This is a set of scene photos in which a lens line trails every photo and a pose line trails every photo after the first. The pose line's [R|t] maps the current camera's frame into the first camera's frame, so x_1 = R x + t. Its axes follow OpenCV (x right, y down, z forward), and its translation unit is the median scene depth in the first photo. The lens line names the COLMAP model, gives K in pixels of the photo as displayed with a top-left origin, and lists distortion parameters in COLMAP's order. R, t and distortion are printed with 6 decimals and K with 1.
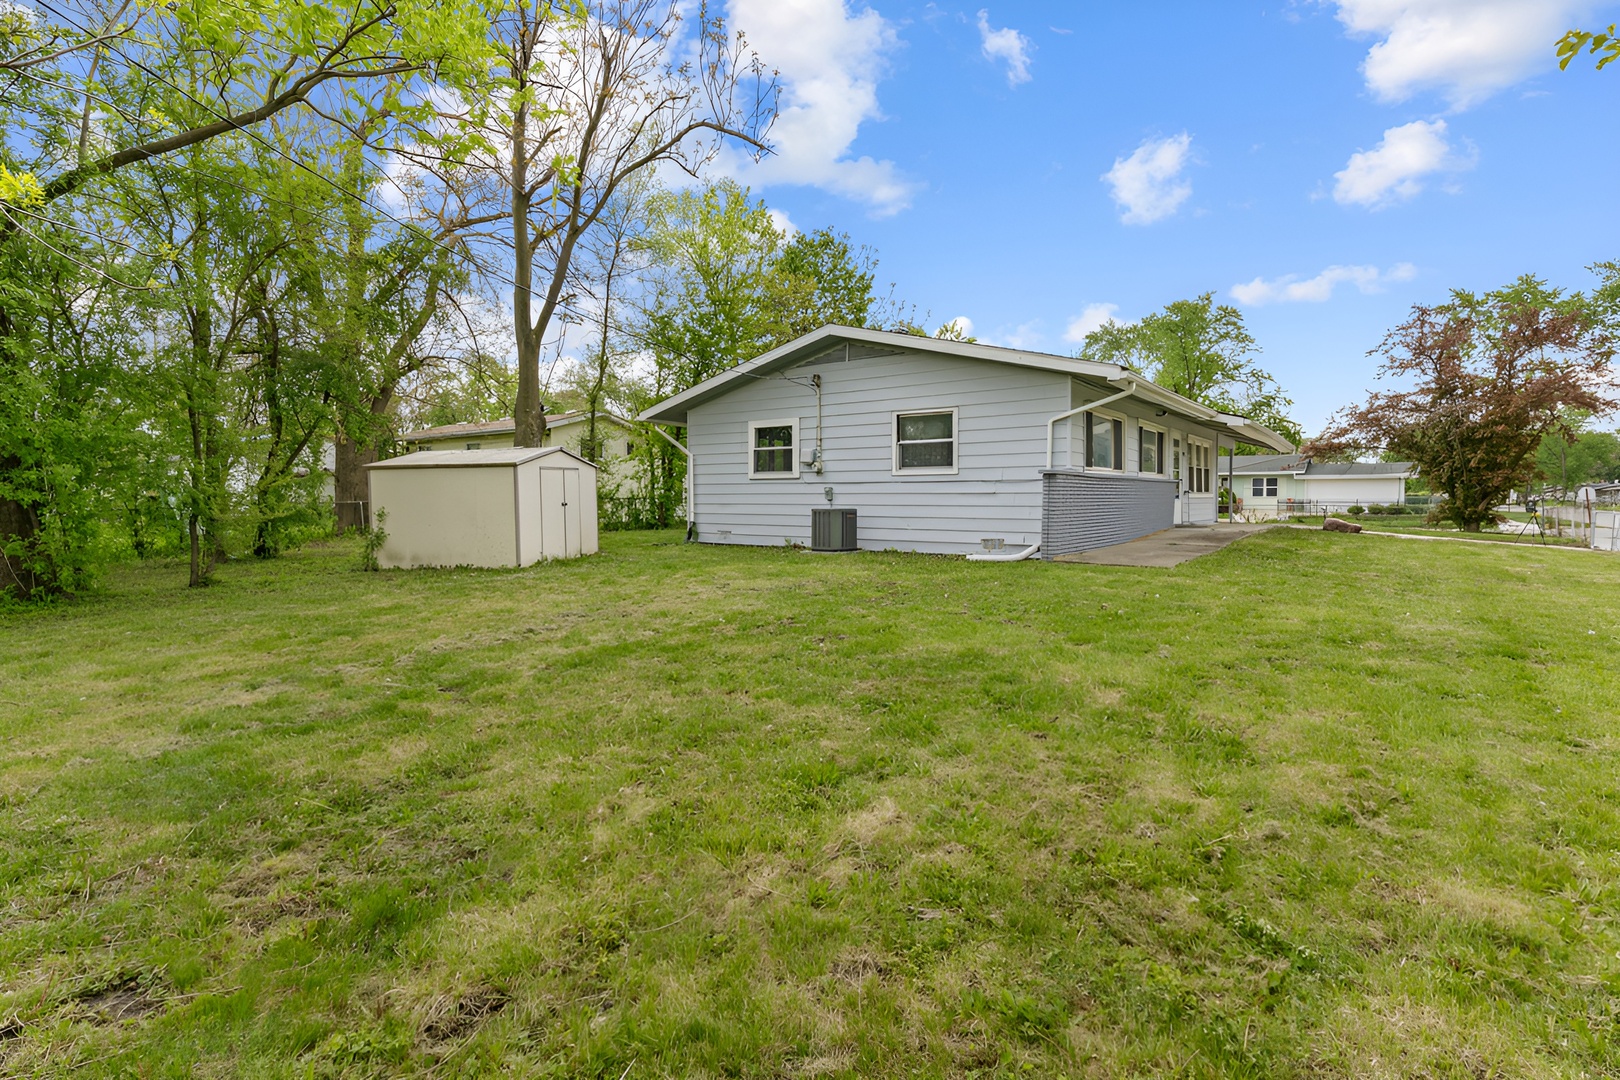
lens RADIAL K [[754.2, 0, 811.0], [0, 754.2, 525.4], [0, 0, 1]] dist [0.003124, -0.001485]
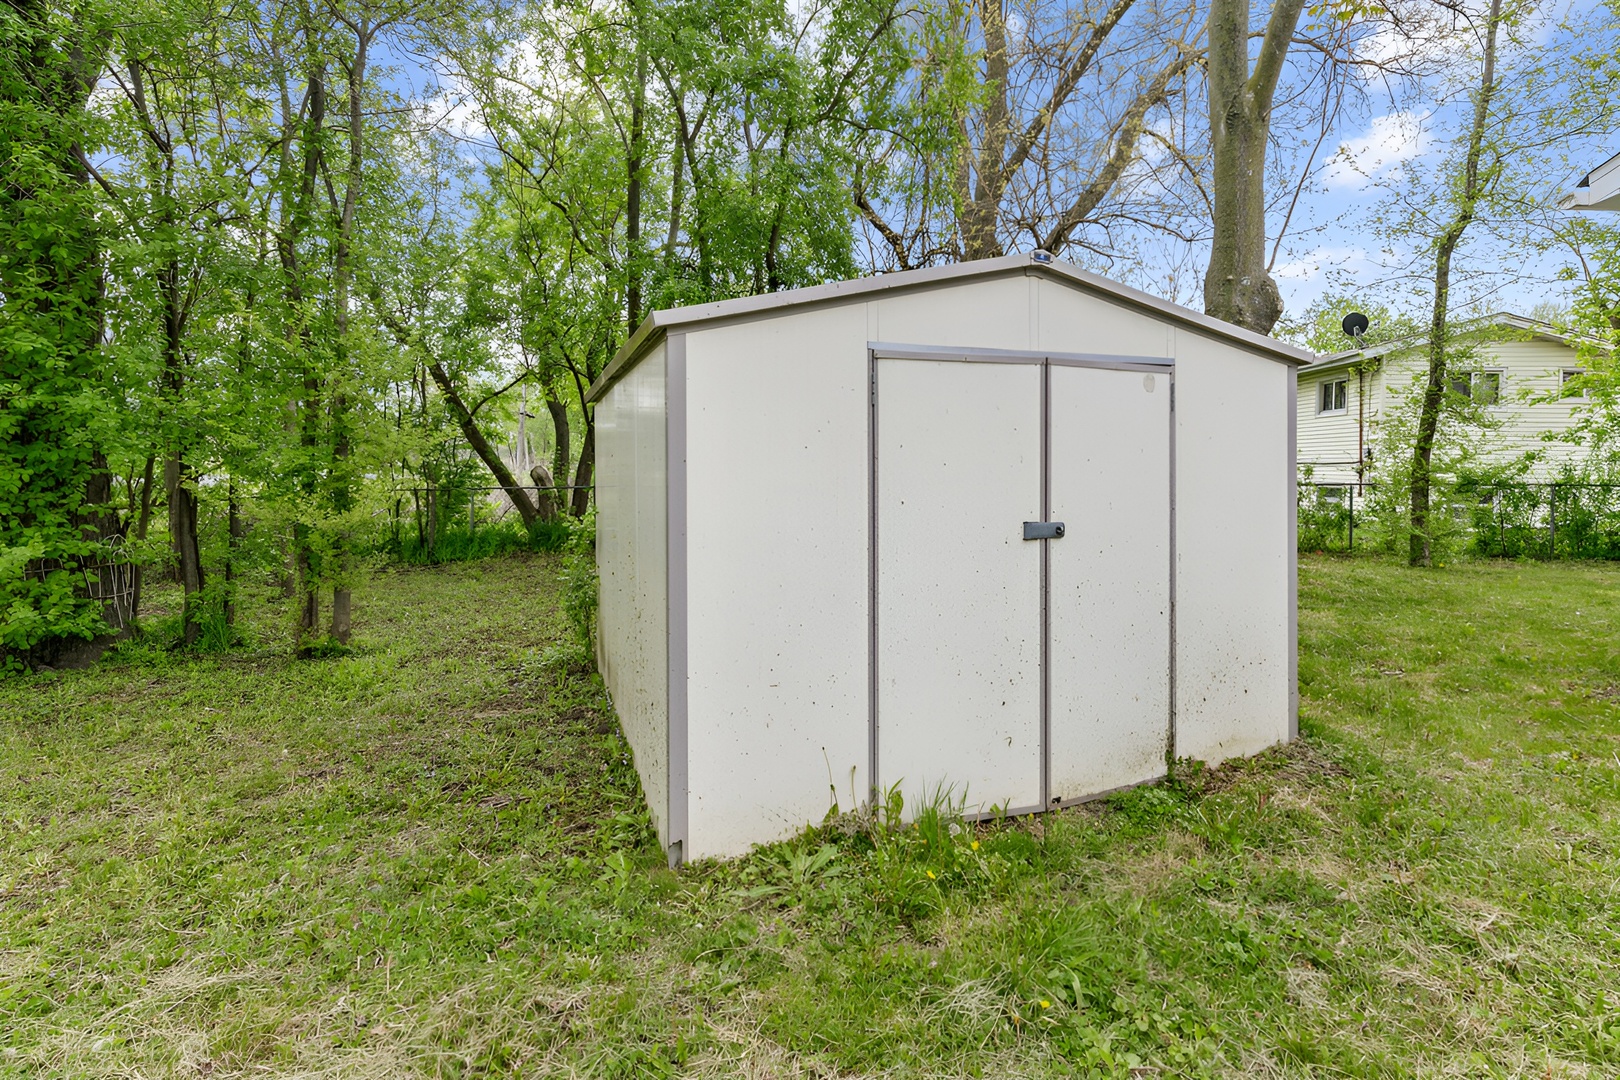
lens RADIAL K [[754.2, 0, 811.0], [0, 754.2, 525.4], [0, 0, 1]] dist [0.003124, -0.001485]
pose [[0.516788, 0.040162, -0.855171, -0.119727], [-0.022420, 0.999191, 0.033377, -0.022038], [0.855820, 0.001923, 0.517271, 0.535557]]
